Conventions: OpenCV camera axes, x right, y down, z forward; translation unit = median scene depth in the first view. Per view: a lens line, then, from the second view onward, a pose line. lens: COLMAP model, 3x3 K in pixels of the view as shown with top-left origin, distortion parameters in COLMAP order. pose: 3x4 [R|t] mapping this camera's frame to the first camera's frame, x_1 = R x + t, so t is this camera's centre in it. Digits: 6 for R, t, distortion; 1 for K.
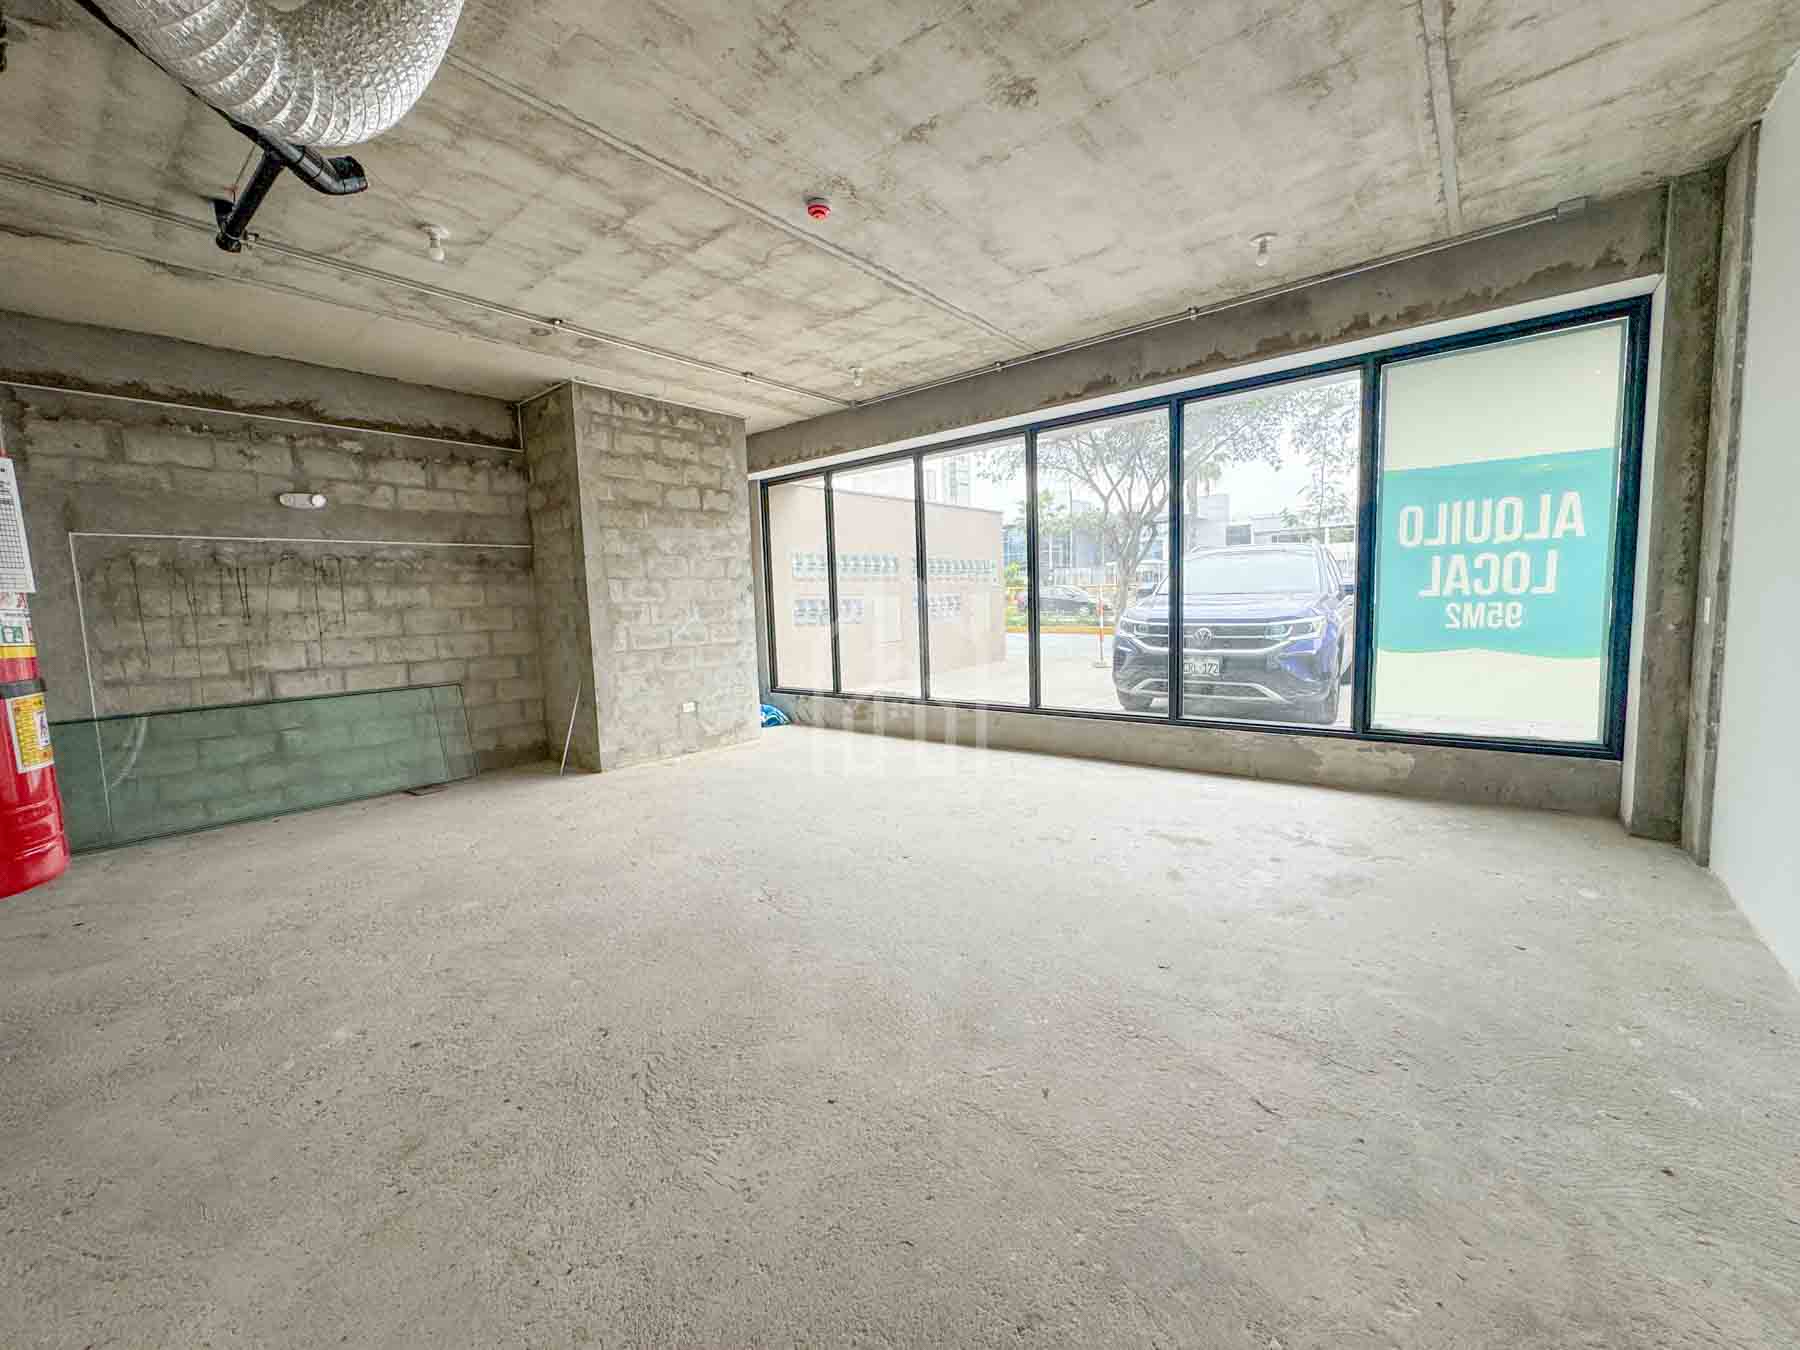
lens RADIAL K [[718.5, 0, 900.0], [0, 718.5, 675.0], [0, 0, 1]] dist [-0.000508, 0.000064]
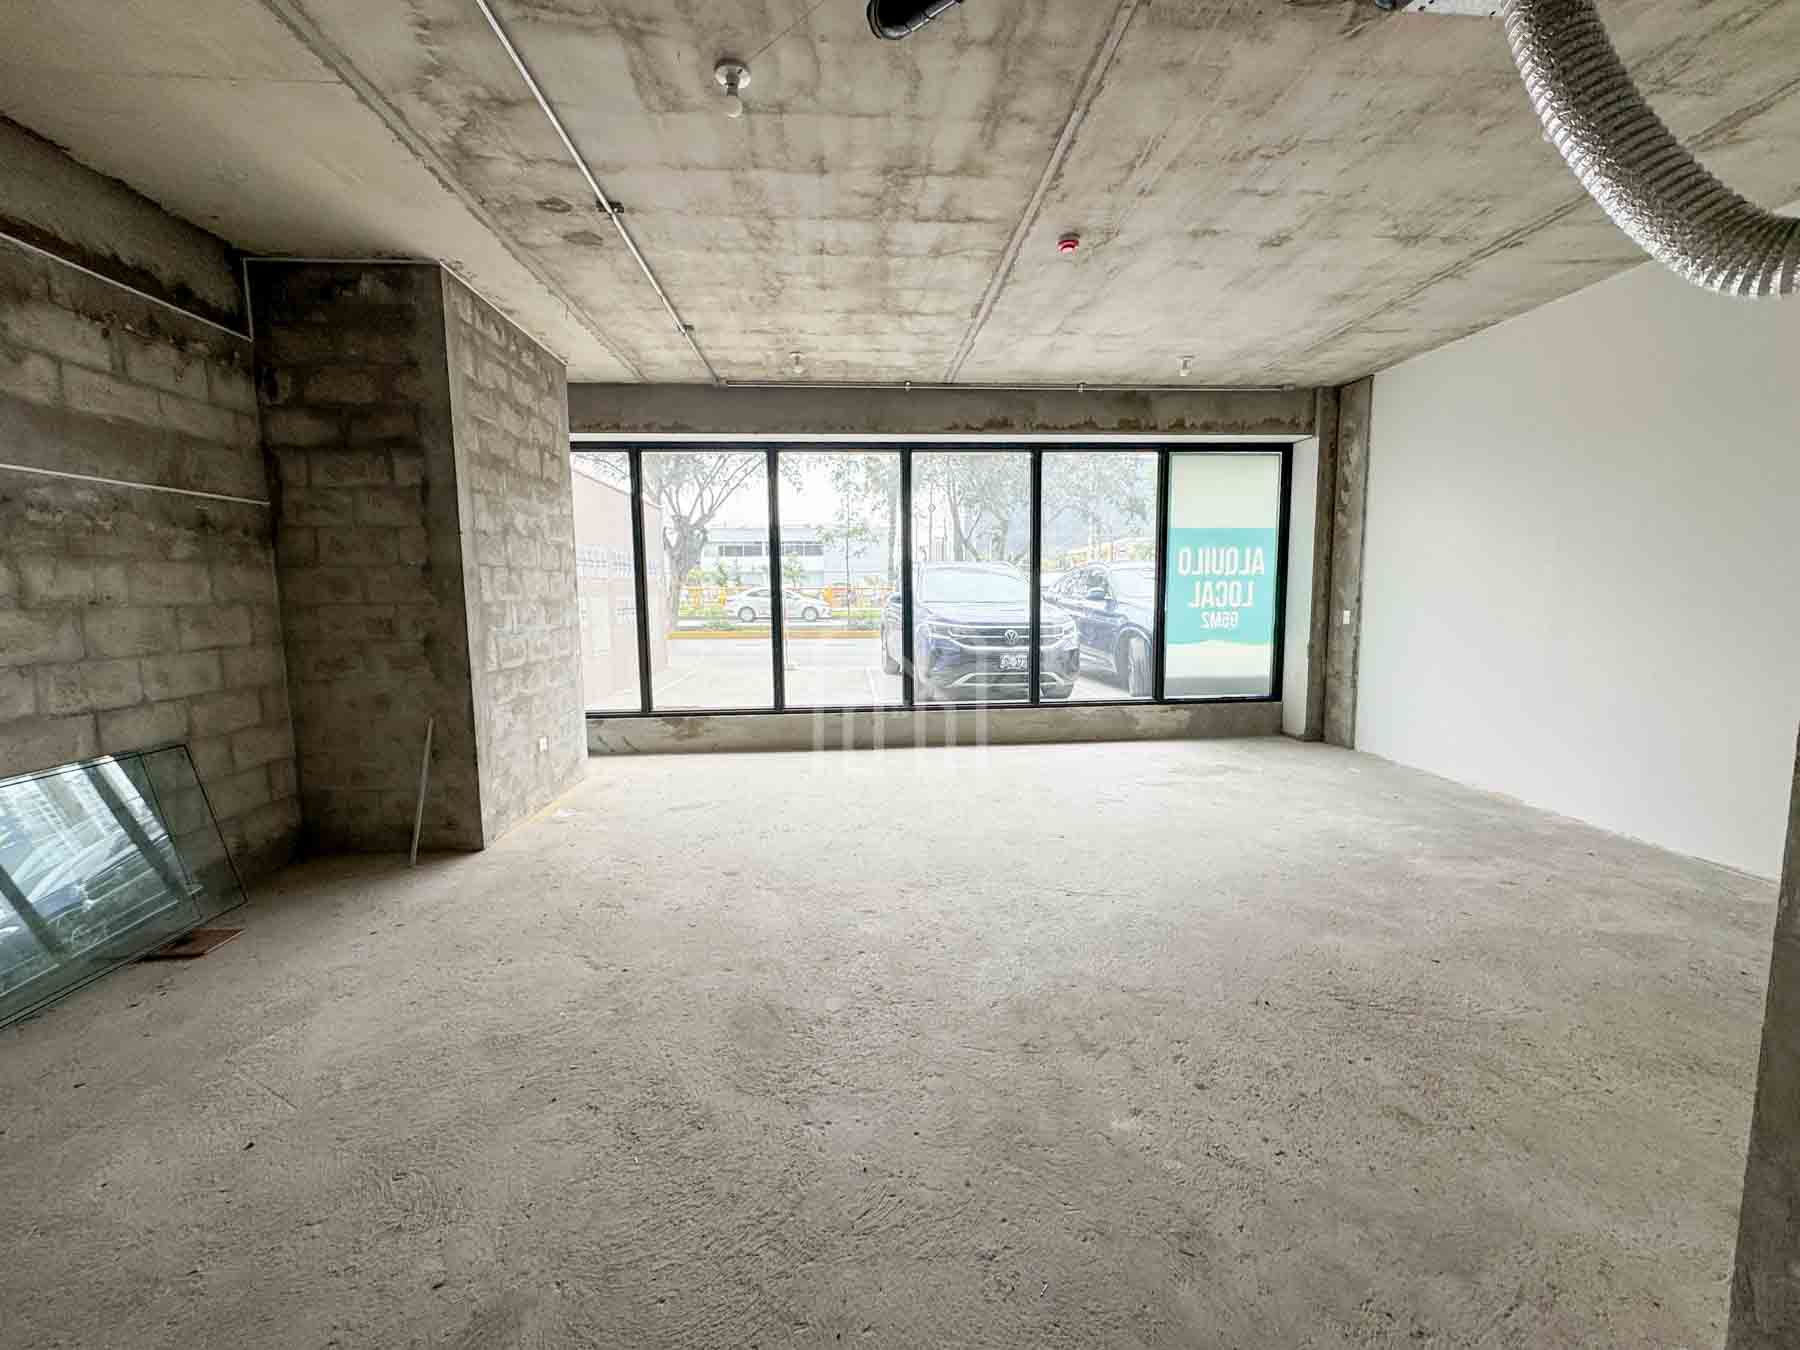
lens RADIAL K [[734.9, 0, 900.0], [0, 734.9, 675.0], [0, 0, 1]] dist [-0.000320, 0.000038]
pose [[0.721400, -0.051621, 0.690592, -0.653851], [0.056967, 0.998262, 0.015110, -0.019318], [-0.690171, 0.028441, 0.723087, 0.236834]]
